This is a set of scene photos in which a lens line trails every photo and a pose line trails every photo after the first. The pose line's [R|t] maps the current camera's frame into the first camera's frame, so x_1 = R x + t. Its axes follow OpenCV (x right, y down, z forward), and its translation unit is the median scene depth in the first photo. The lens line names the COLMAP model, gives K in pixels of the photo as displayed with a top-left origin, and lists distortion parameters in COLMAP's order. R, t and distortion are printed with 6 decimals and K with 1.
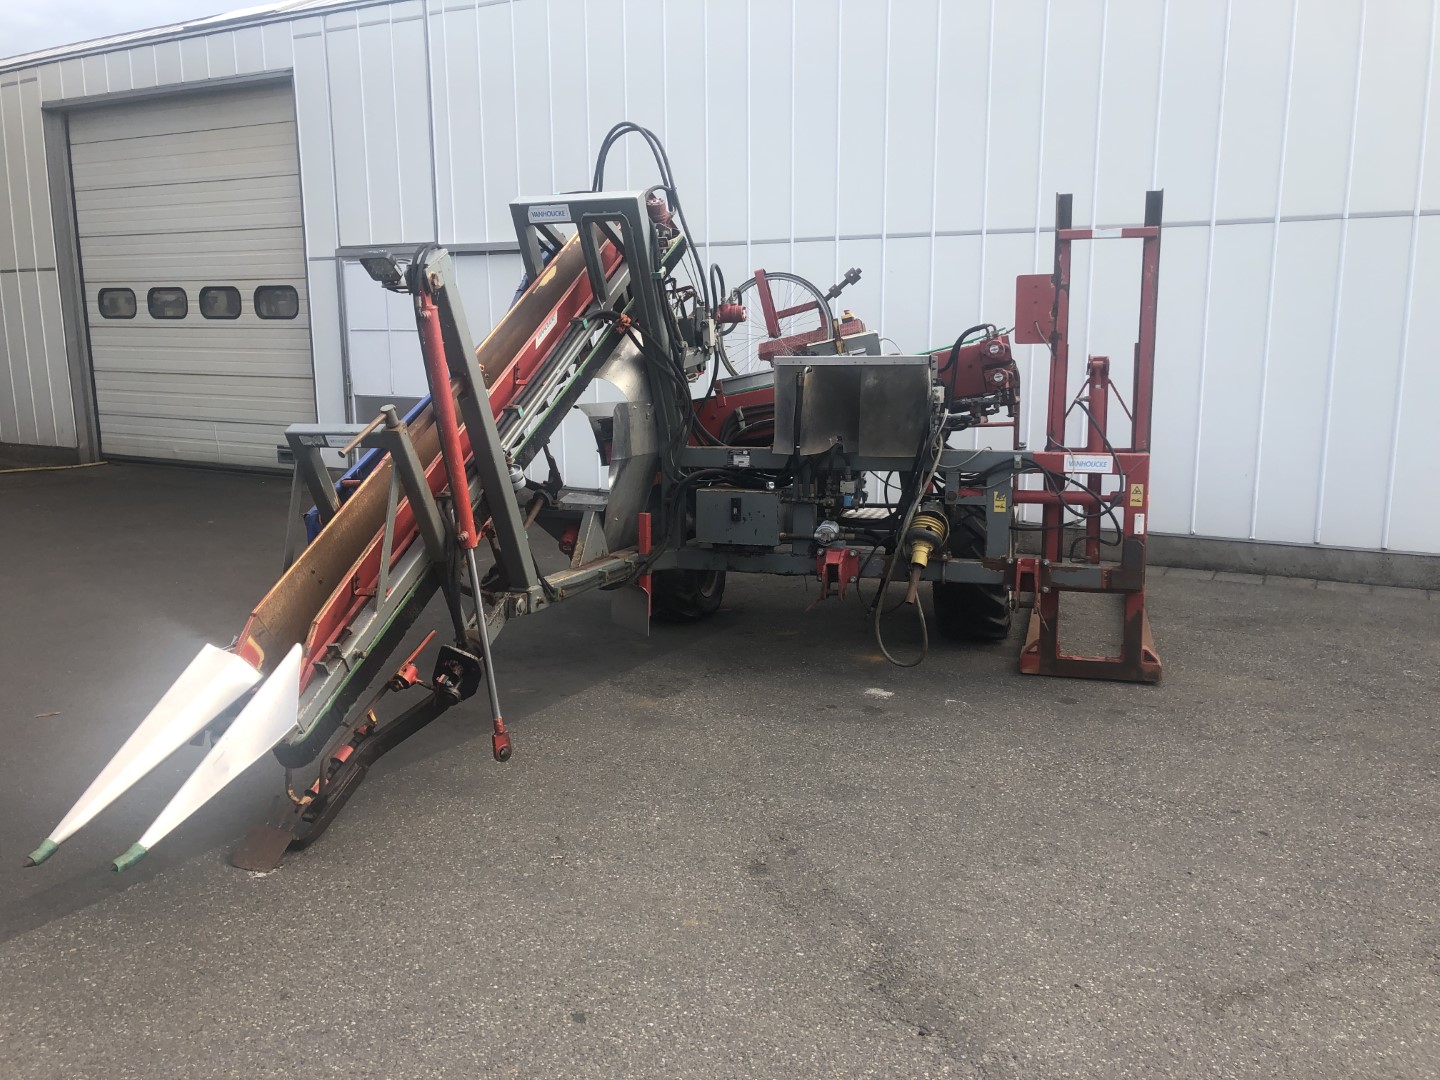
lens RADIAL K [[1033.4, 0, 718.3], [0, 1033.4, 471.5], [0, 0, 1]] dist [0.048321, -0.063865]
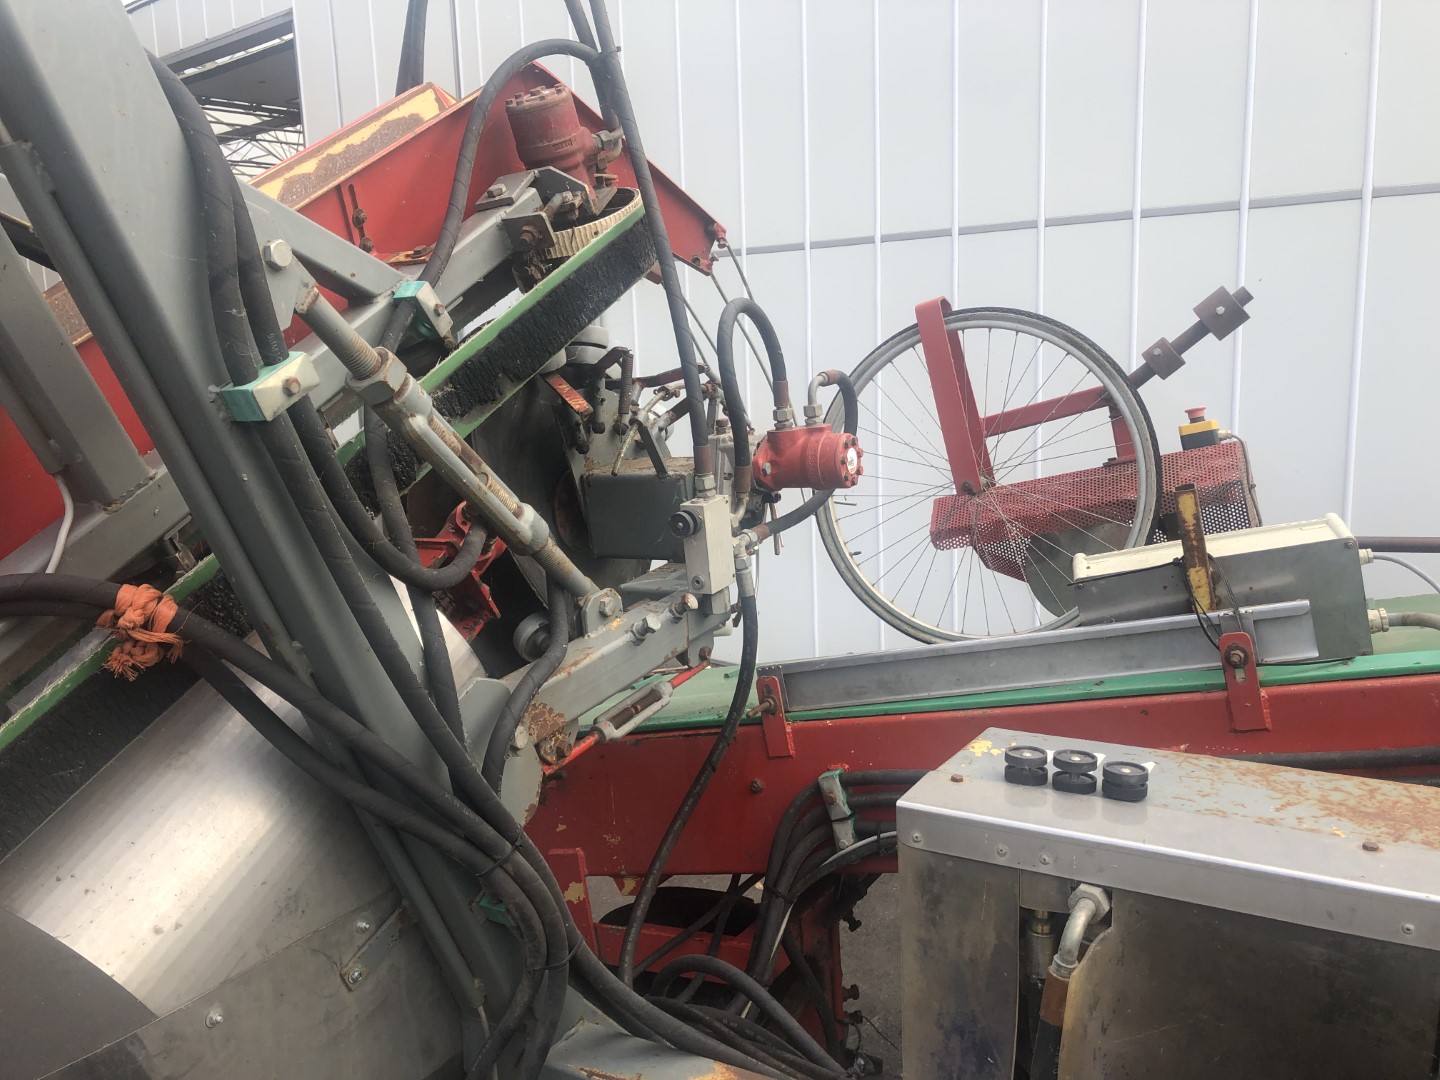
lens RADIAL K [[1033.4, 0, 718.3], [0, 1033.4, 471.5], [0, 0, 1]] dist [0.048321, -0.063865]
pose [[0.972368, 0.011380, -0.233175, 0.056990], [-0.011704, 0.999932, -0.000004, -0.148933], [0.233159, 0.002733, 0.972435, 0.700884]]
